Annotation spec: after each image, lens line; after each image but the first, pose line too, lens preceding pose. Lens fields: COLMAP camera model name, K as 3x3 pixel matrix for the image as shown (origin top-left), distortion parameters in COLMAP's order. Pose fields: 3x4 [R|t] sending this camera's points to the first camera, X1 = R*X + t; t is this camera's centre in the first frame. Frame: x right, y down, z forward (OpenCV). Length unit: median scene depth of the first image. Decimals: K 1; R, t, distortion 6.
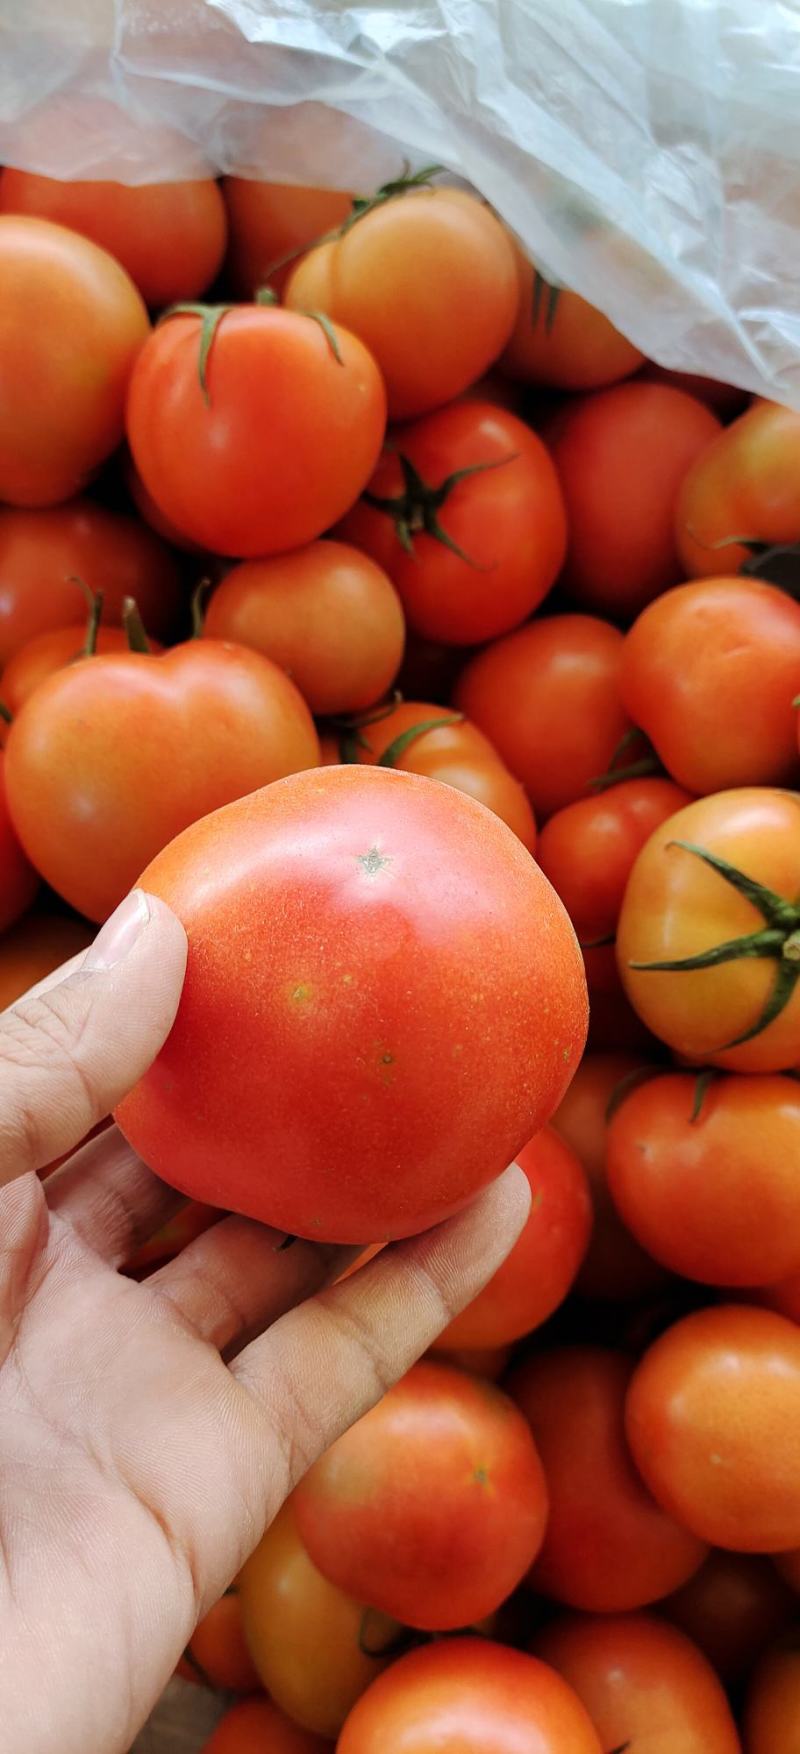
lens RADIAL K [[1410.7, 0, 376.6], [0, 1410.7, 891.6], [0, 0, 1]] dist [0.000468, -0.030493]
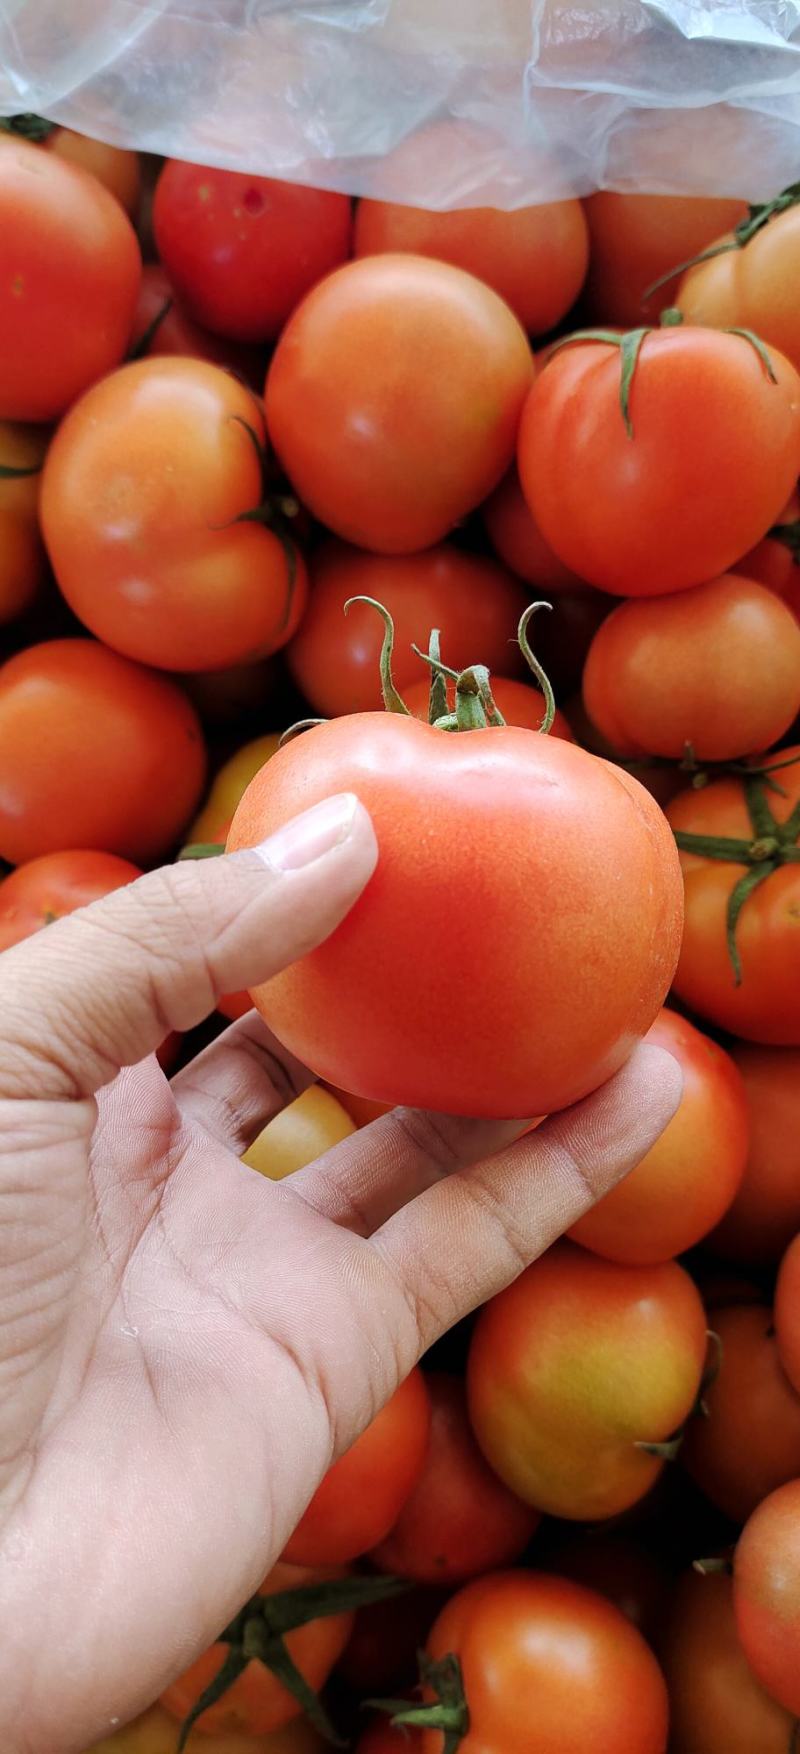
lens RADIAL K [[1410.7, 0, 356.8], [0, 1410.7, 933.7], [0, 0, 1]] dist [0.000468, -0.030493]
pose [[0.988881, -0.019375, -0.147441, -0.154736], [0.020746, 0.999755, 0.007764, -0.025486], [0.147254, -0.010736, 0.989040, 0.043688]]
